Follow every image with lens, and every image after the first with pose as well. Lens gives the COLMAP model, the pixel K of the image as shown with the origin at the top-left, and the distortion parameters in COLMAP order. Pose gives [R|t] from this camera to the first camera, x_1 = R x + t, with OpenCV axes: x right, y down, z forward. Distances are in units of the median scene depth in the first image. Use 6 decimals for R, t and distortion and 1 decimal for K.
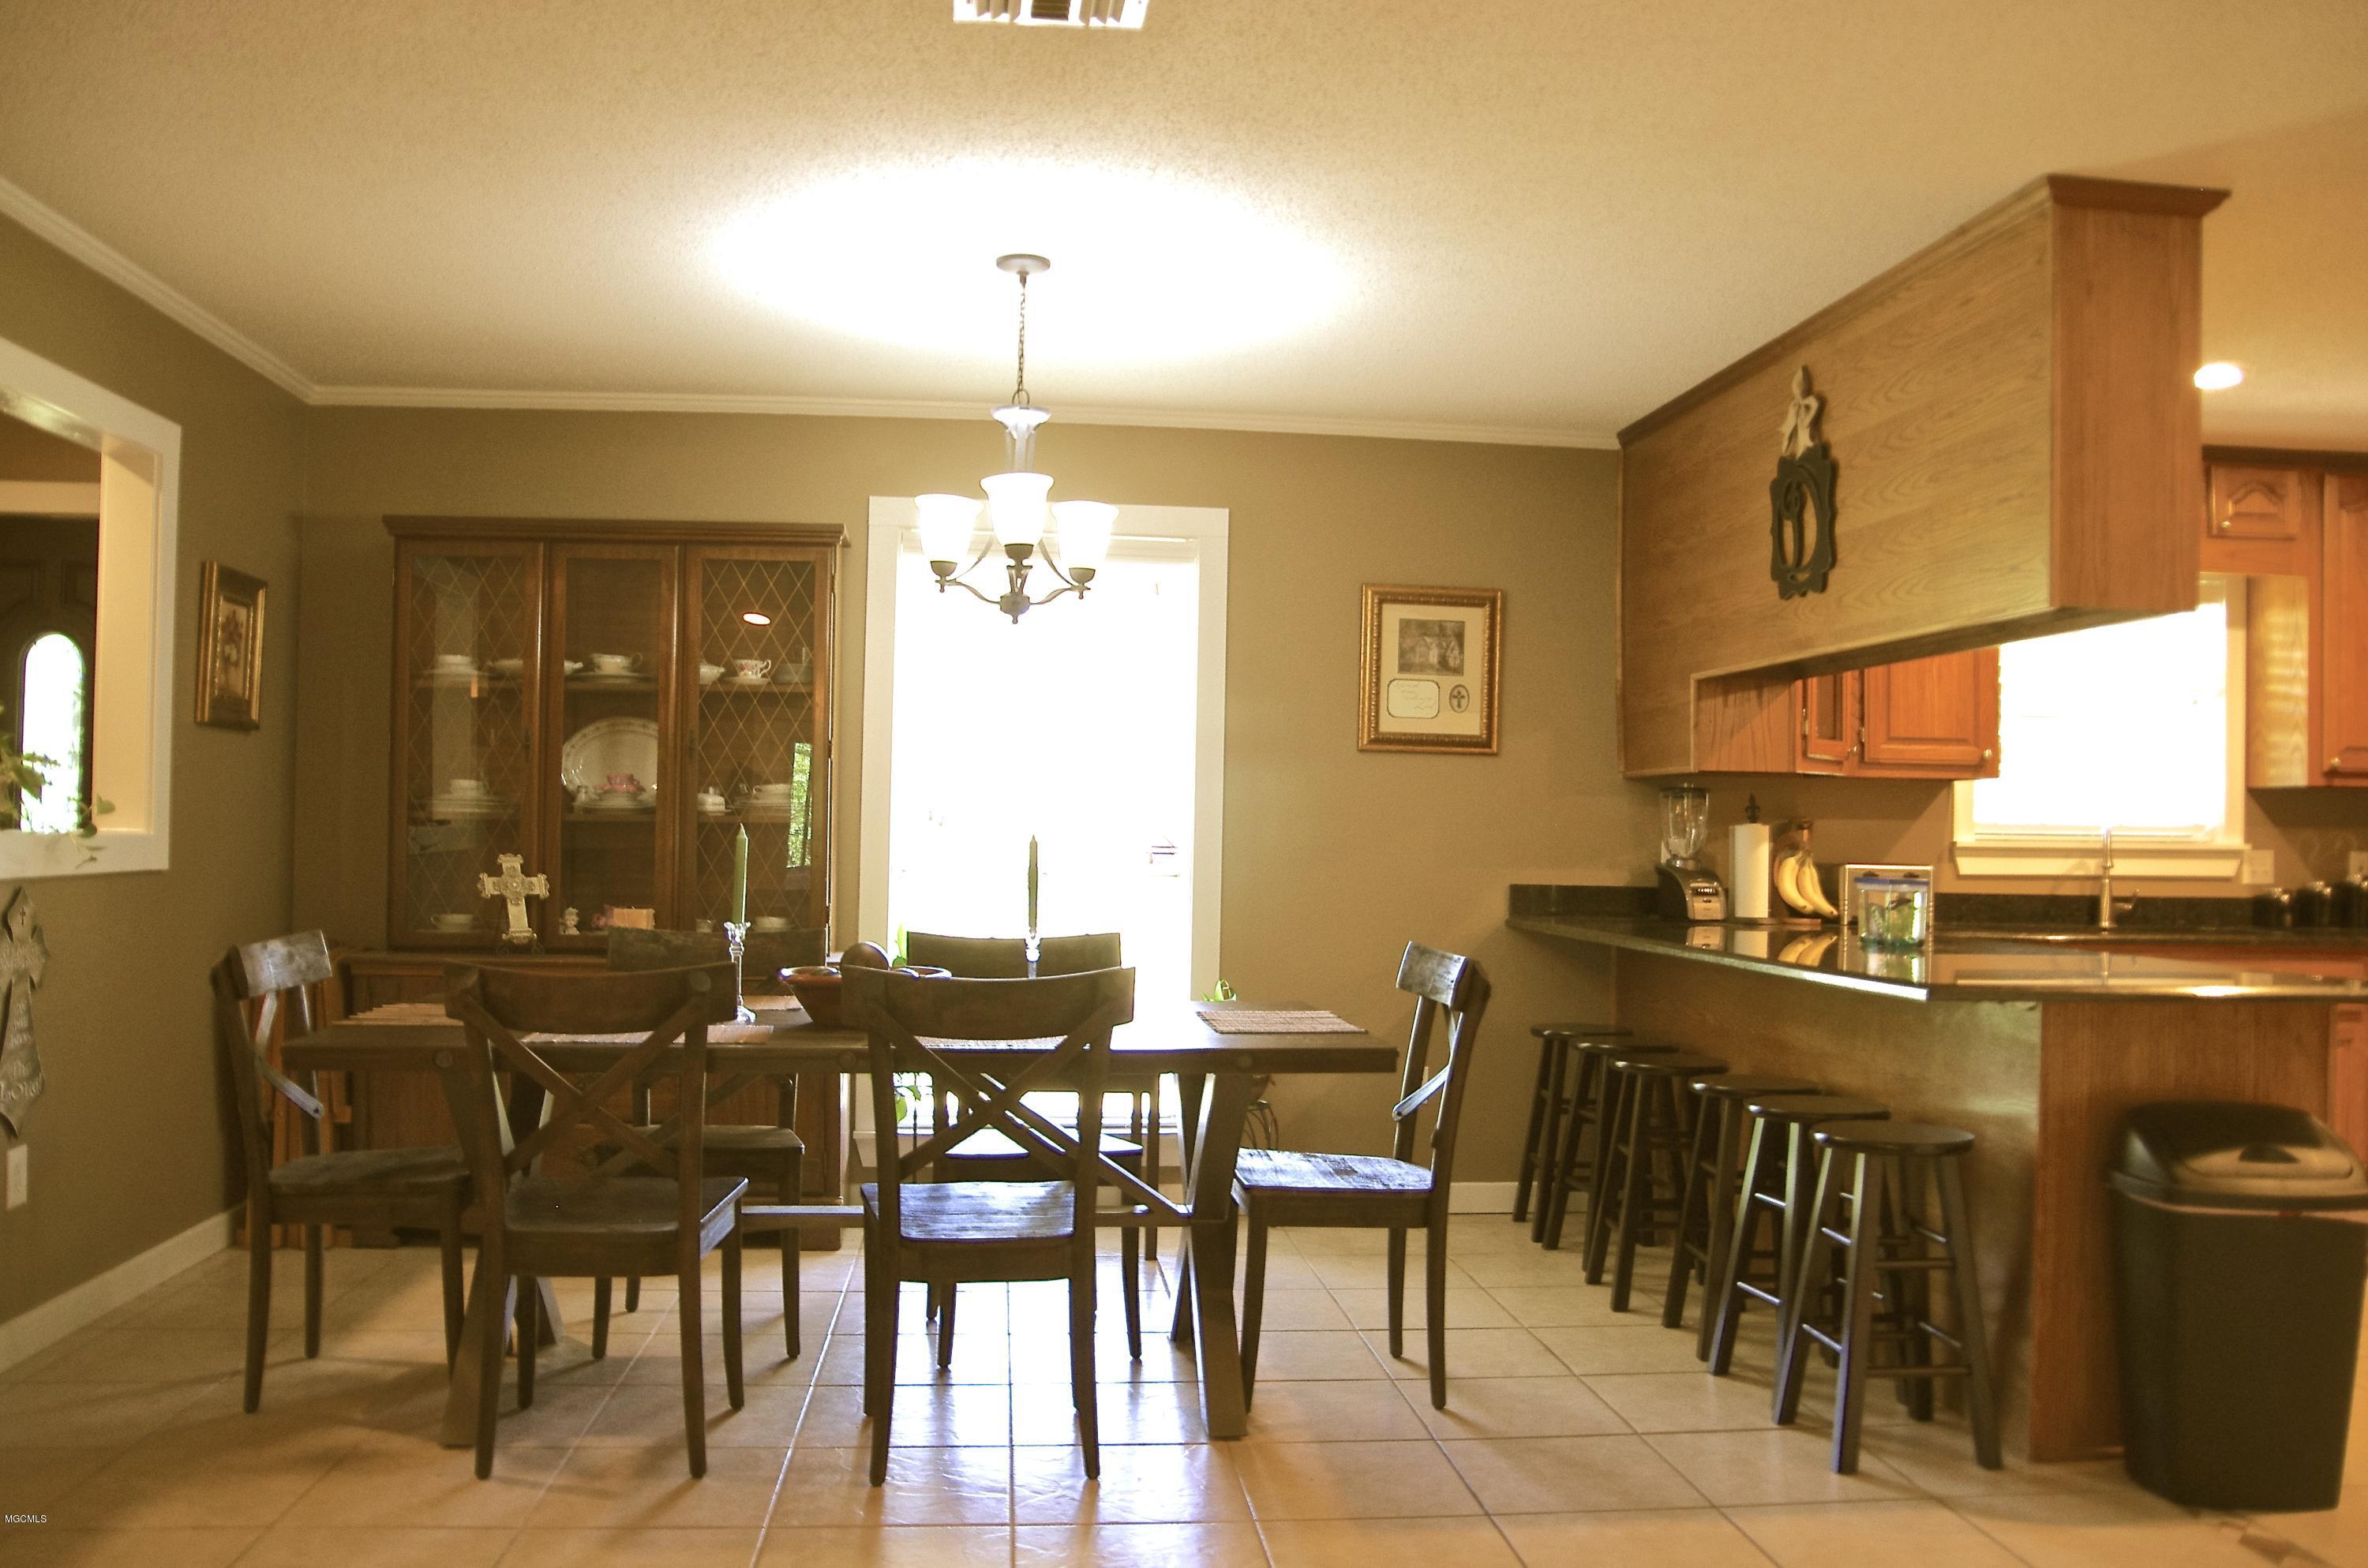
lens RADIAL K [[1901.9, 0, 1183.0], [0, 1901.9, 793.3], [0, 0, 1]] dist [-0.131348, 0.118627]
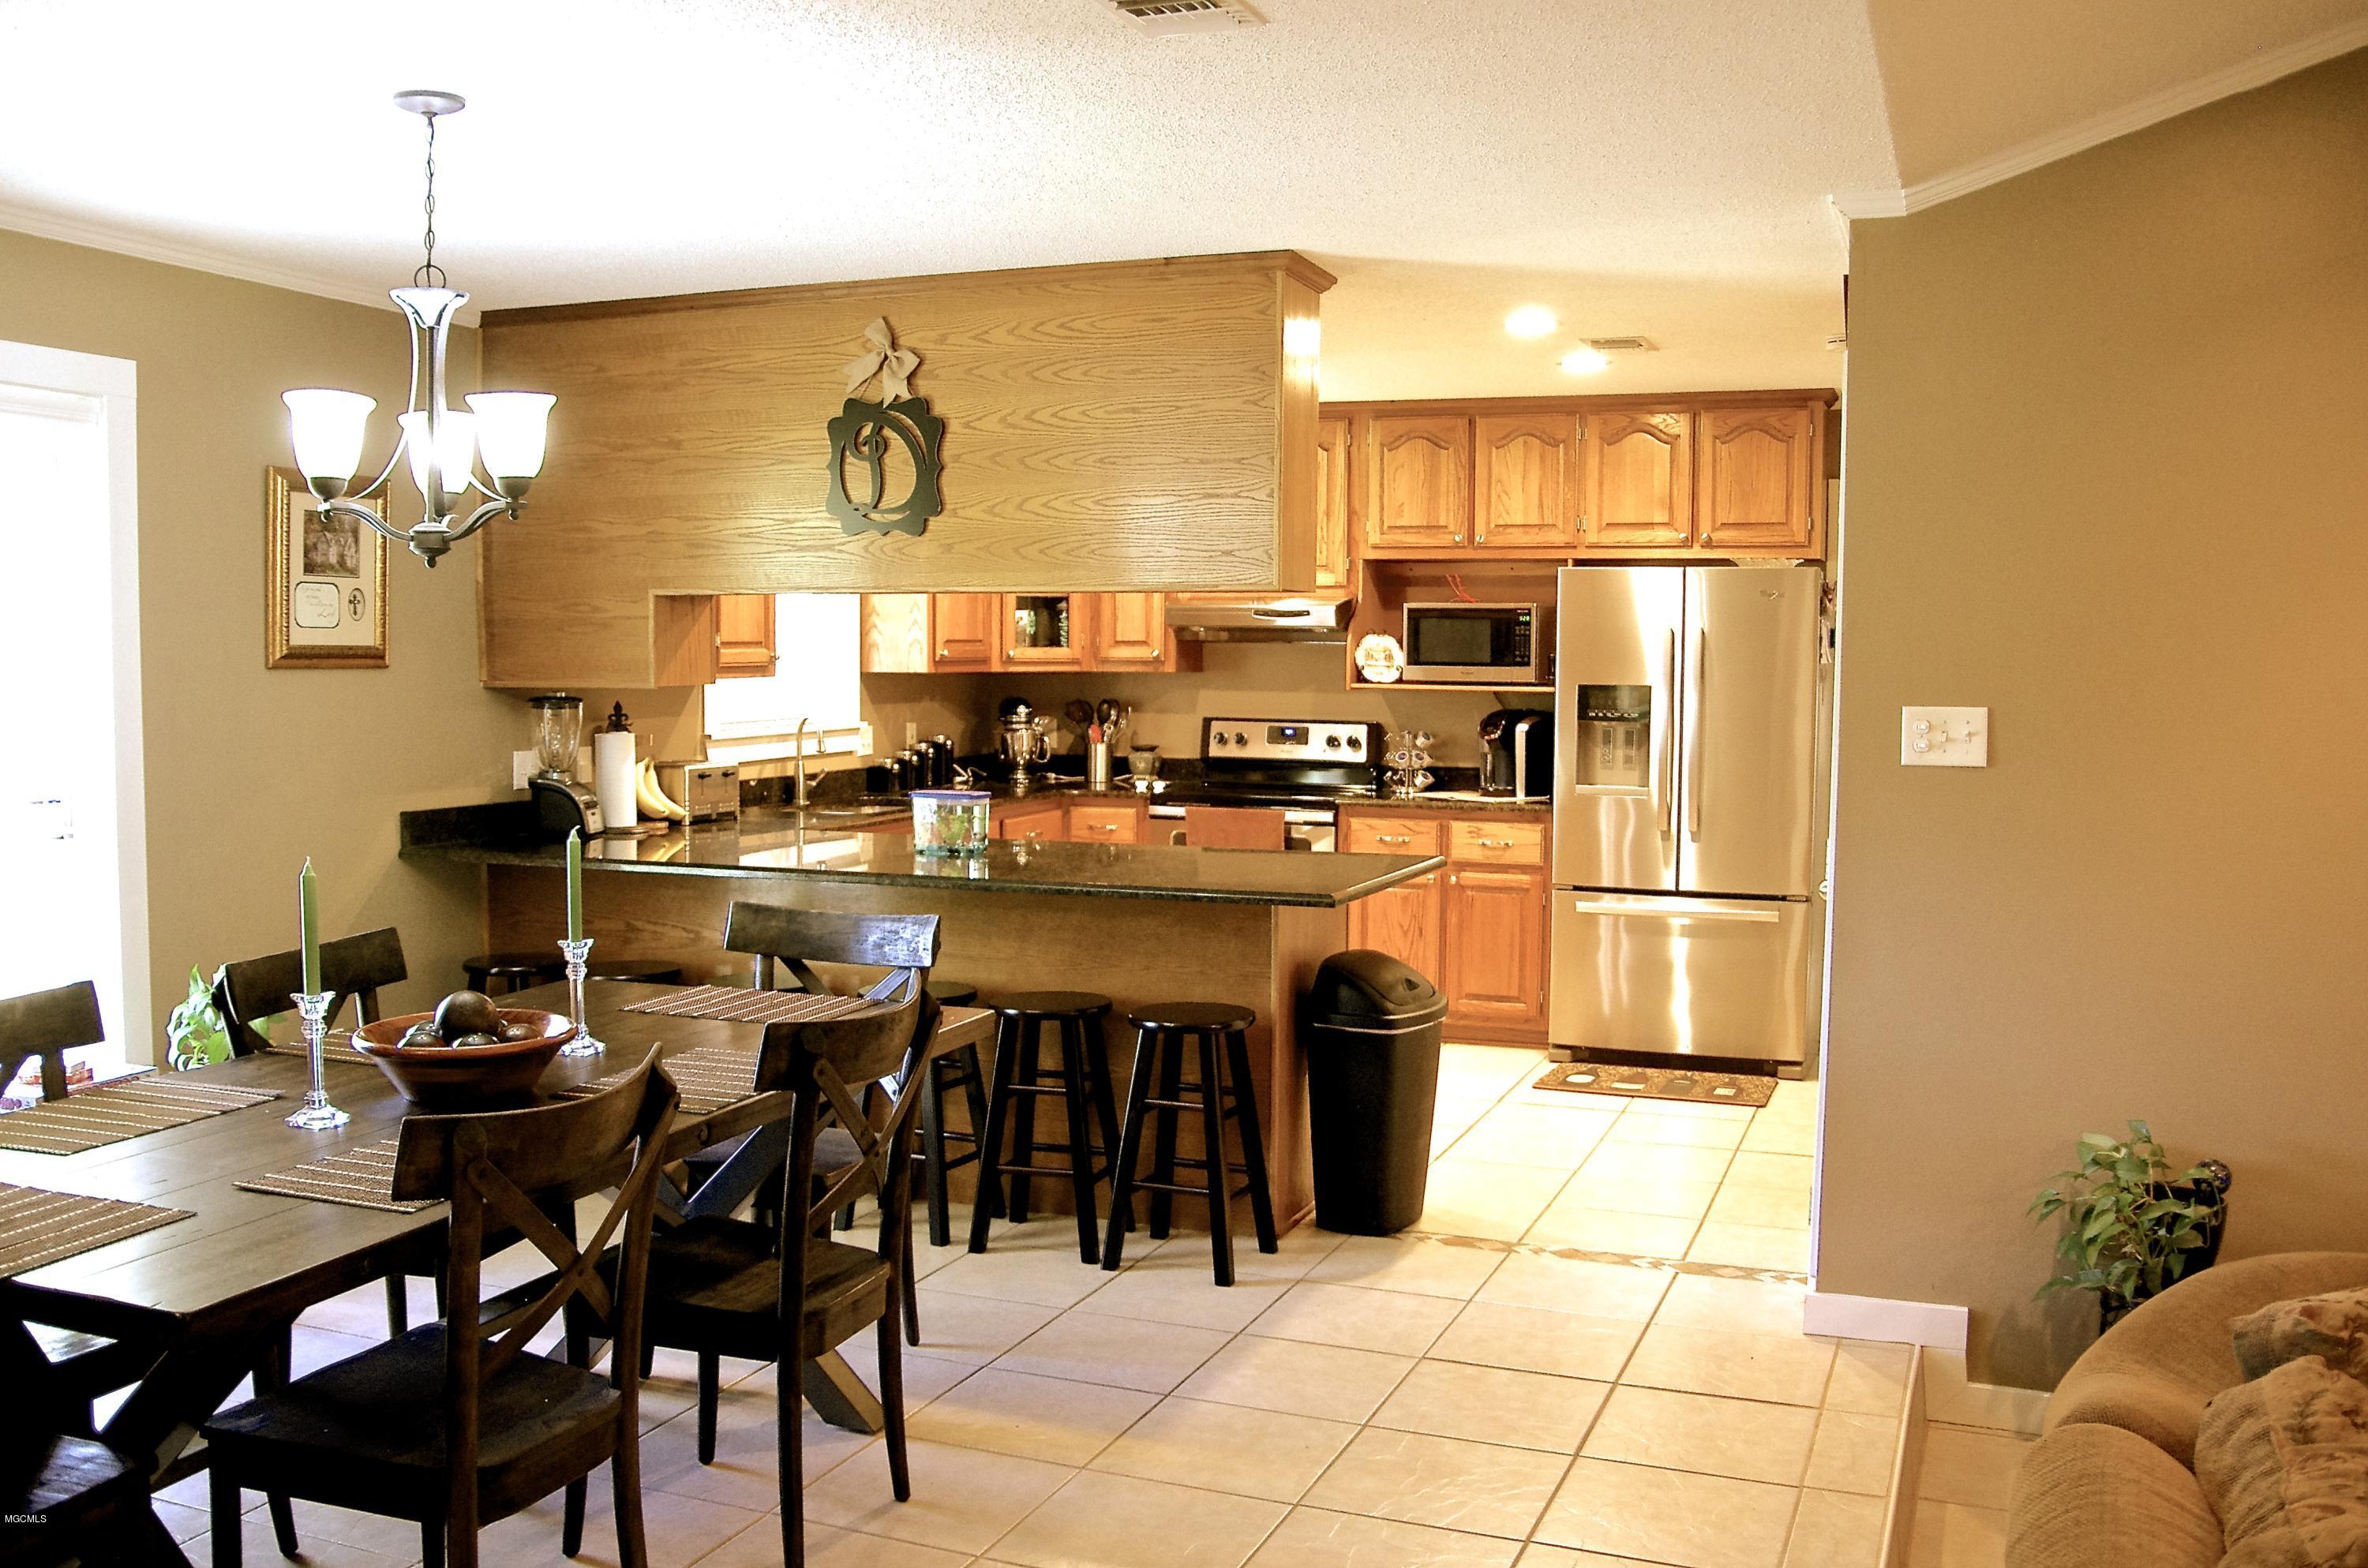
lens RADIAL K [[2054.8, 0, 1184.0], [0, 2054.8, 784.0], [0, 0, 1]] dist [-0.165315, 0.185551]
pose [[0.469177, -0.075395, 0.879880, -0.492511], [-0.013138, 0.995643, 0.092320, -0.057808], [-0.883006, -0.054875, 0.466142, 0.232751]]
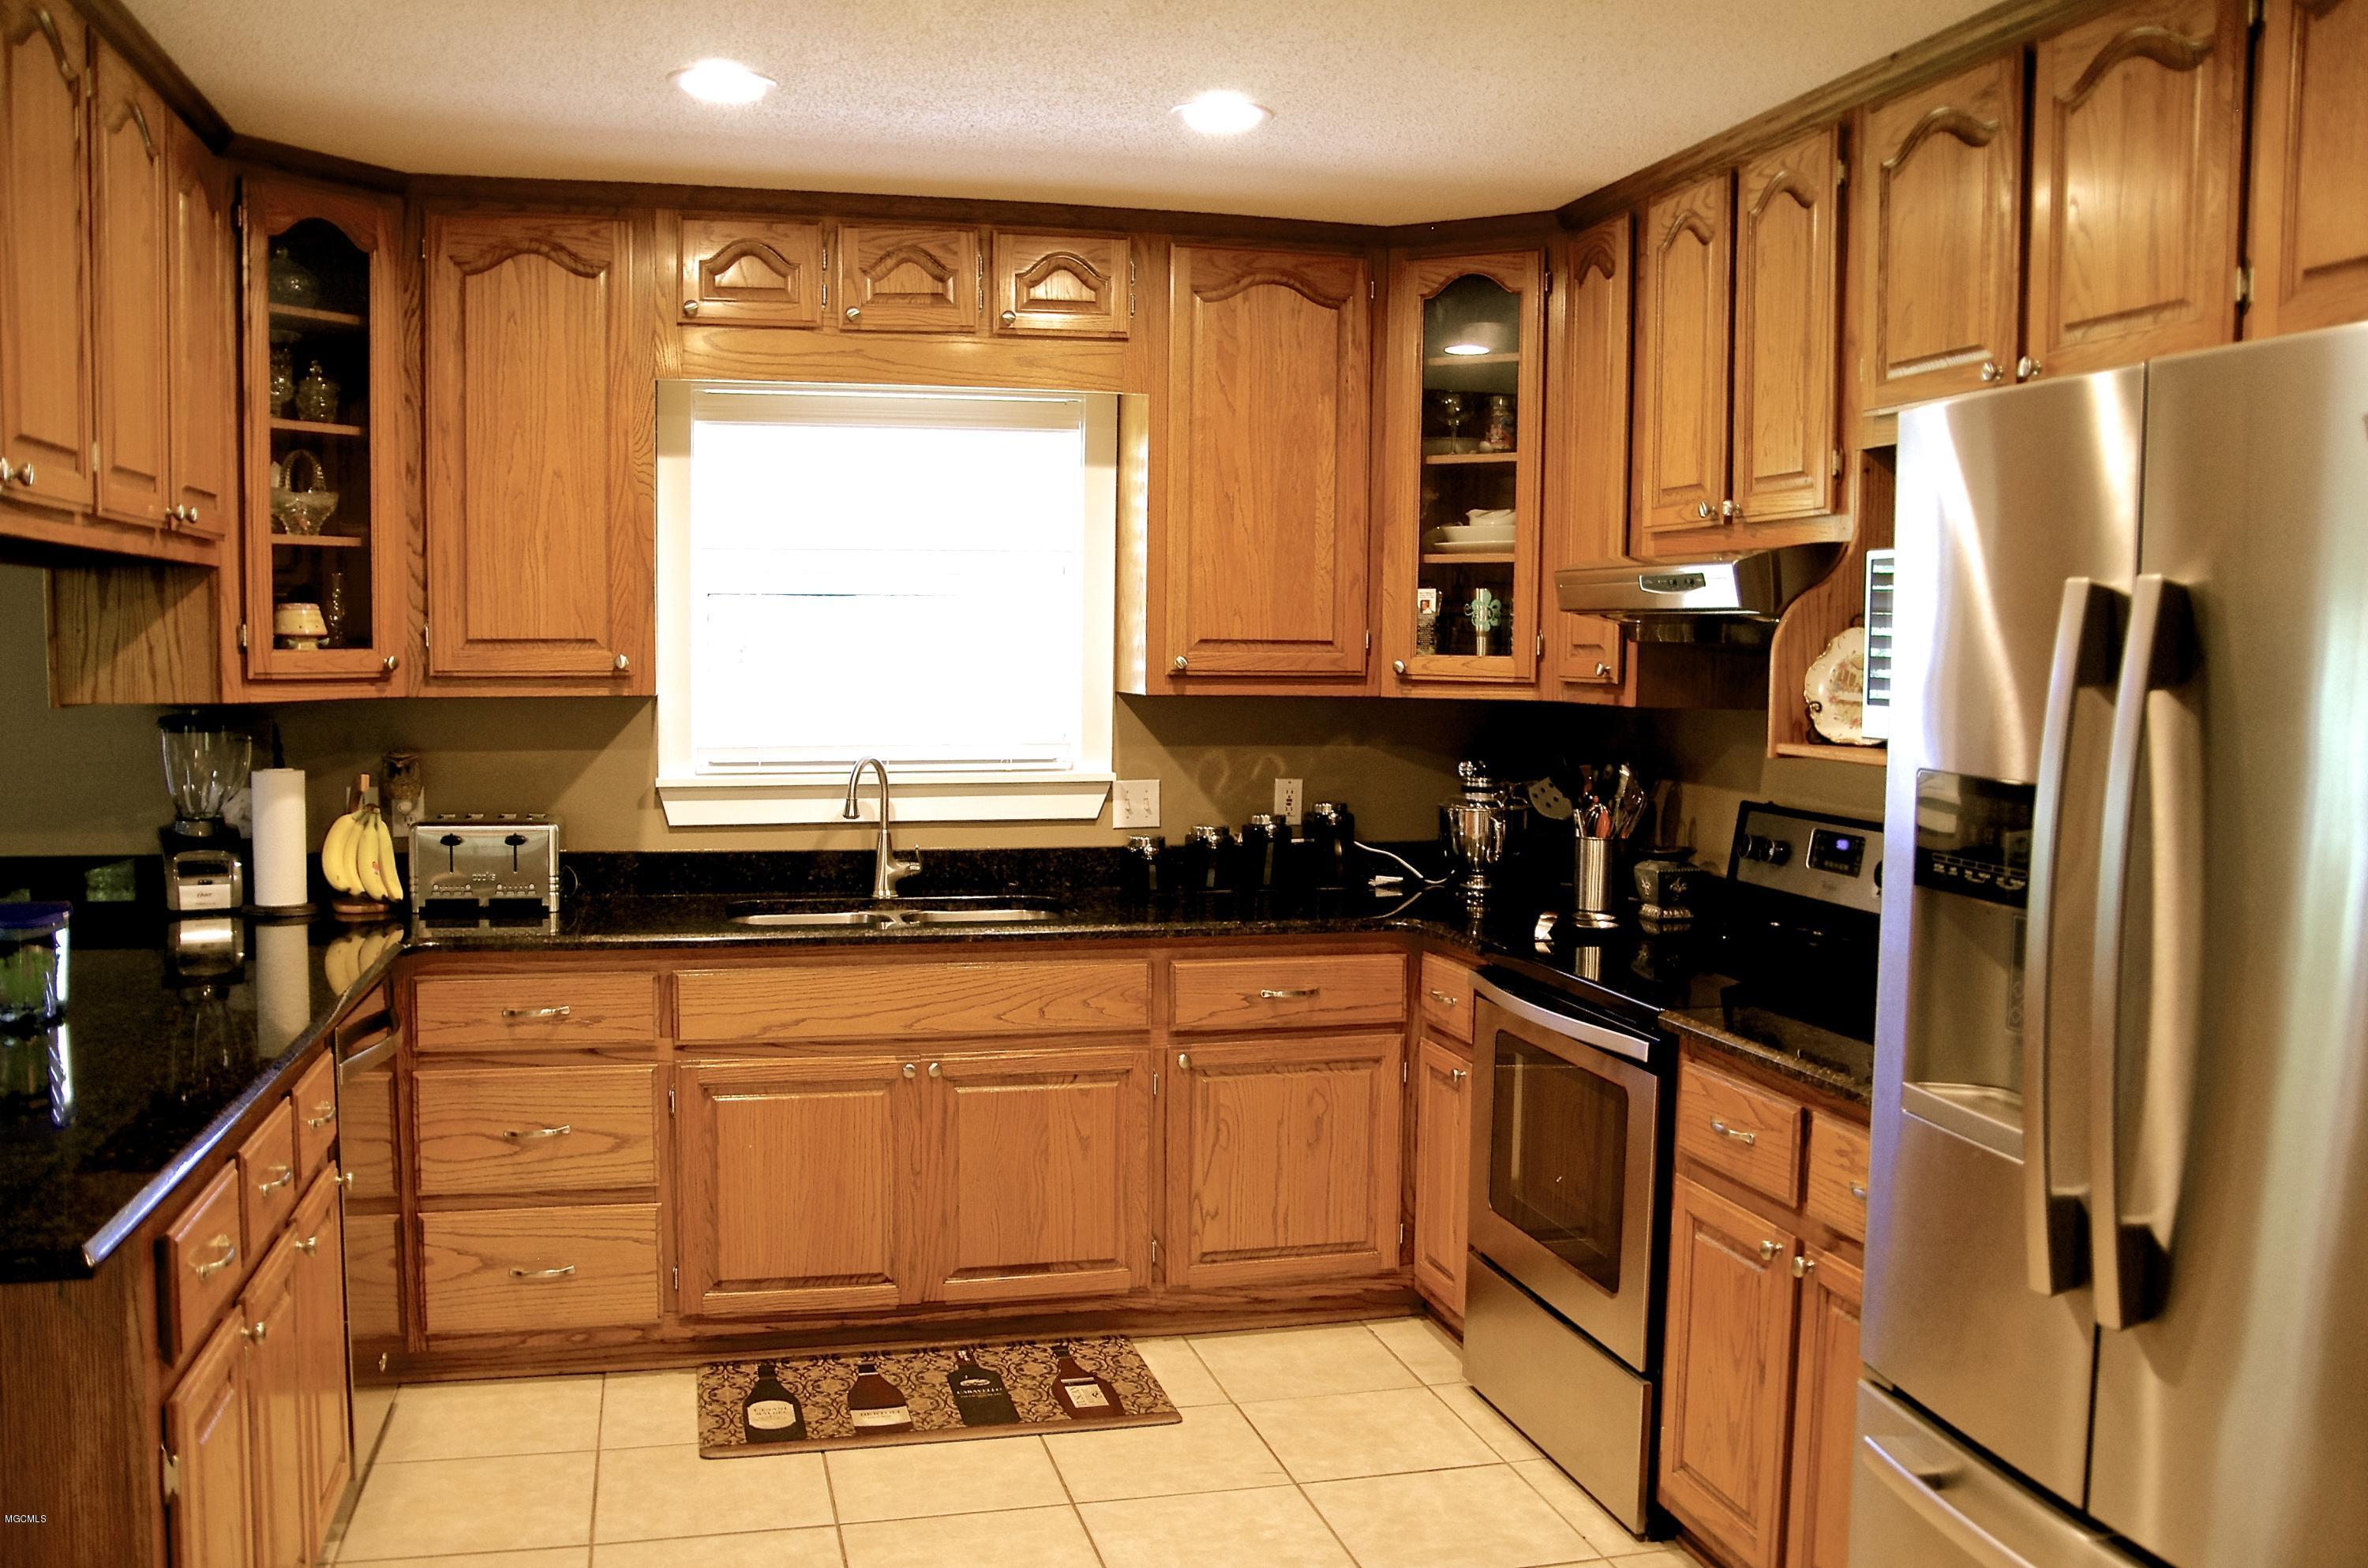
lens RADIAL K [[2054.8, 0, 1184.0], [0, 2054.8, 784.0], [0, 0, 1]] dist [-0.165315, 0.185551]
pose [[0.990515, -0.018707, 0.136128, 0.524302], [0.005926, 0.995583, 0.093696, -0.043779], [-0.137280, -0.092001, 0.986251, 0.230672]]
